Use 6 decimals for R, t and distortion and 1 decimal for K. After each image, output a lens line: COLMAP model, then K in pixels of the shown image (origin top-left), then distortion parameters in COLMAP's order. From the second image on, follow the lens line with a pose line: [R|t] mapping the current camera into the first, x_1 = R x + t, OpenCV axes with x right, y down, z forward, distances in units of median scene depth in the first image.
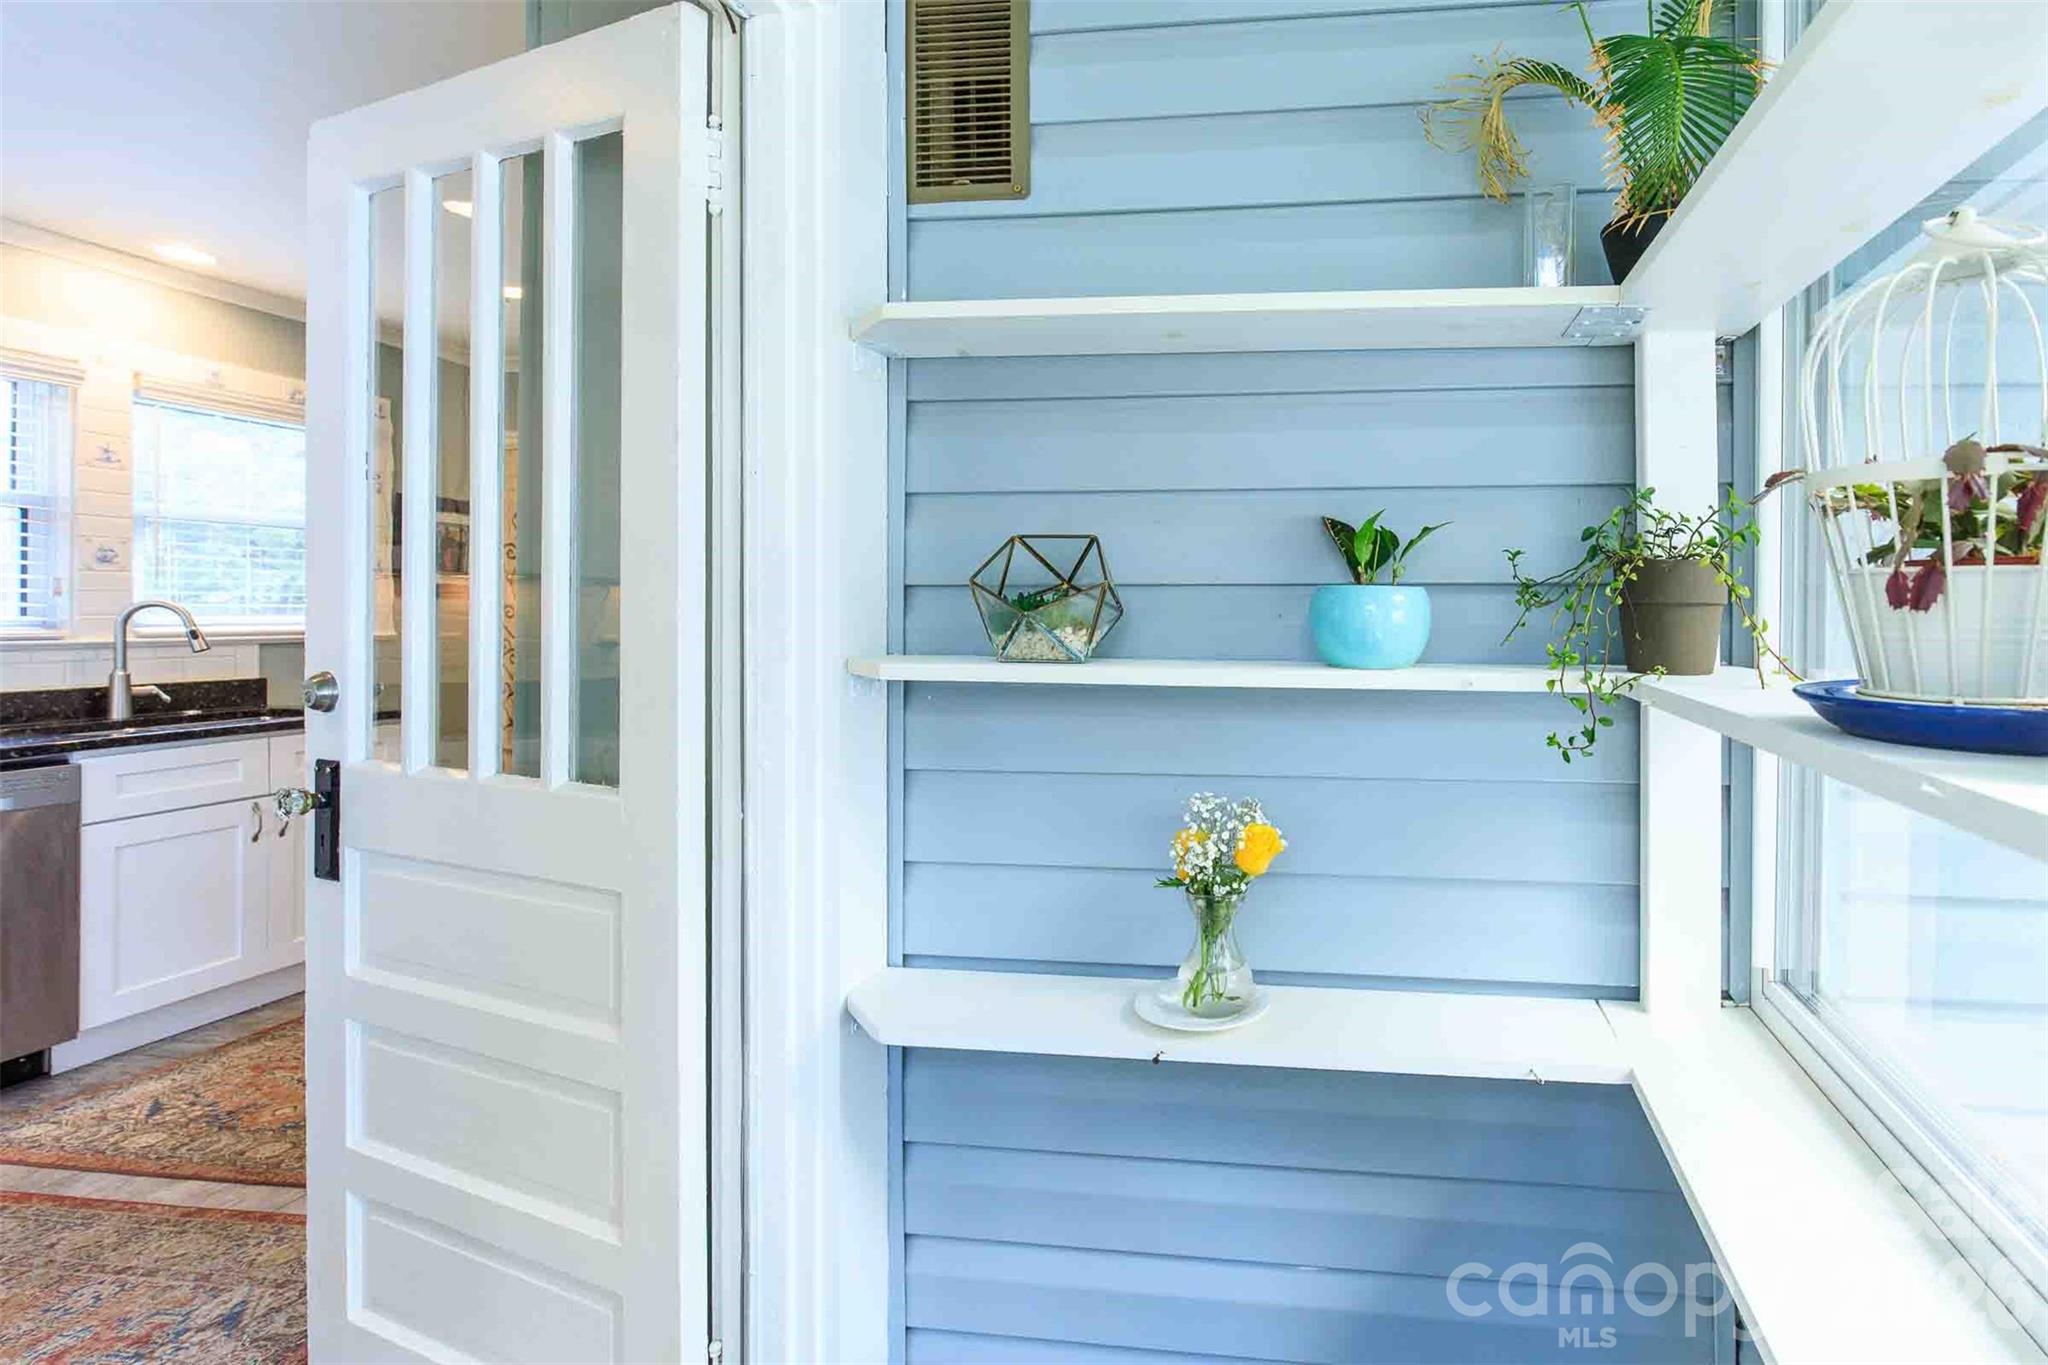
lens RADIAL K [[861.8, 0, 1026.0], [0, 861.8, 595.4], [0, 0, 1]] dist [-0.002170, -0.000649]
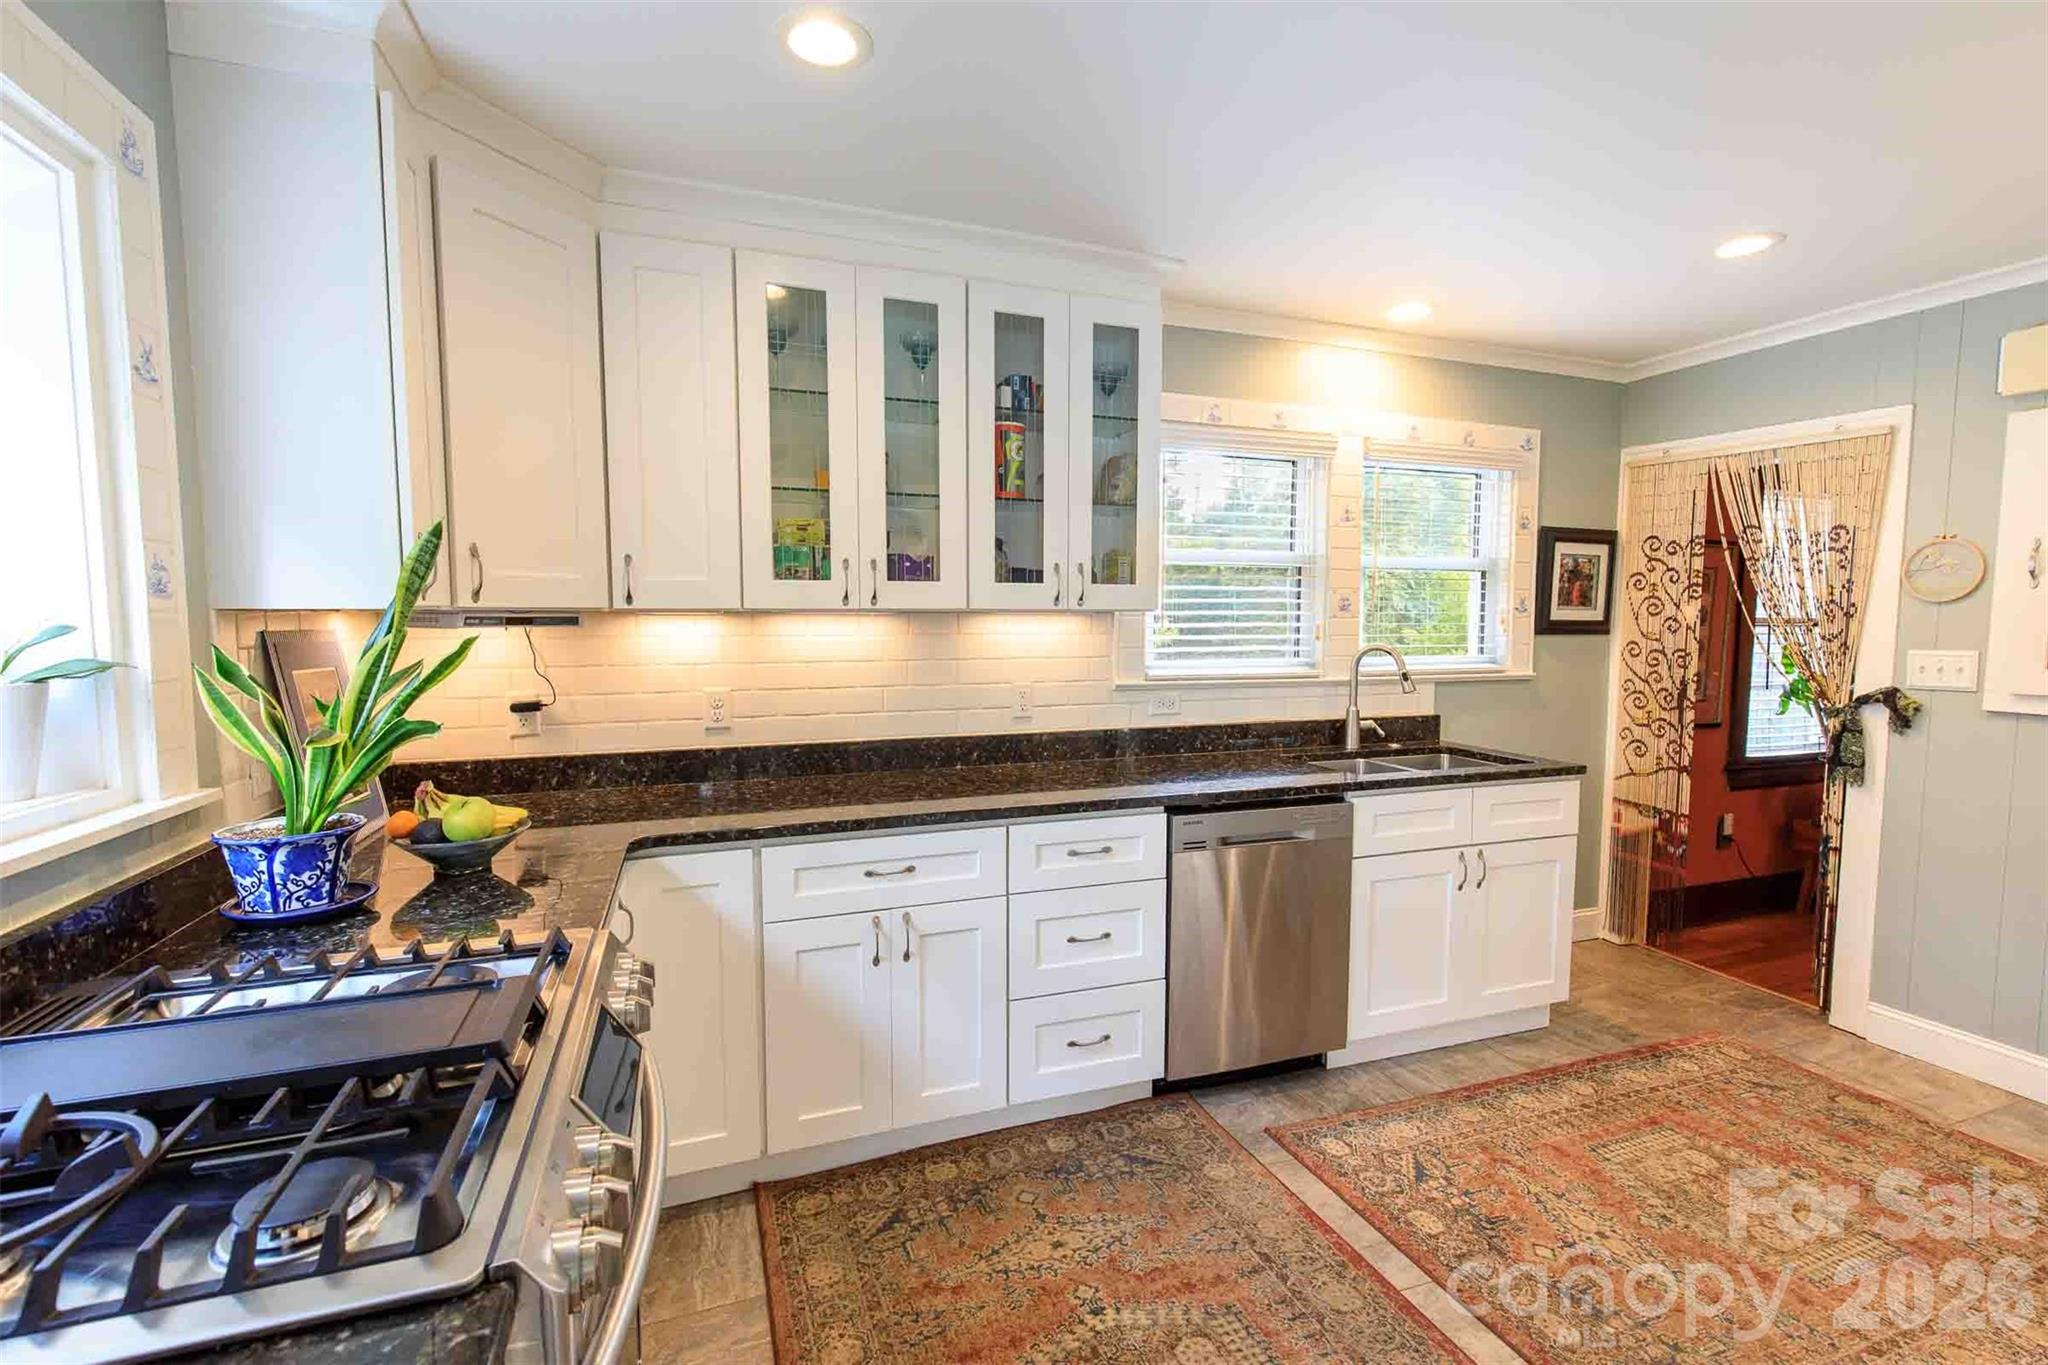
lens RADIAL K [[928.1, 0, 1032.2], [0, 928.1, 690.0], [0, 0, 1]] dist [0.000466, -0.000112]
pose [[0.449952, 0.054140, -0.891410, -0.158276], [0.004059, 0.998026, 0.062664, -0.012097], [0.893043, -0.031814, 0.448845, 0.076193]]
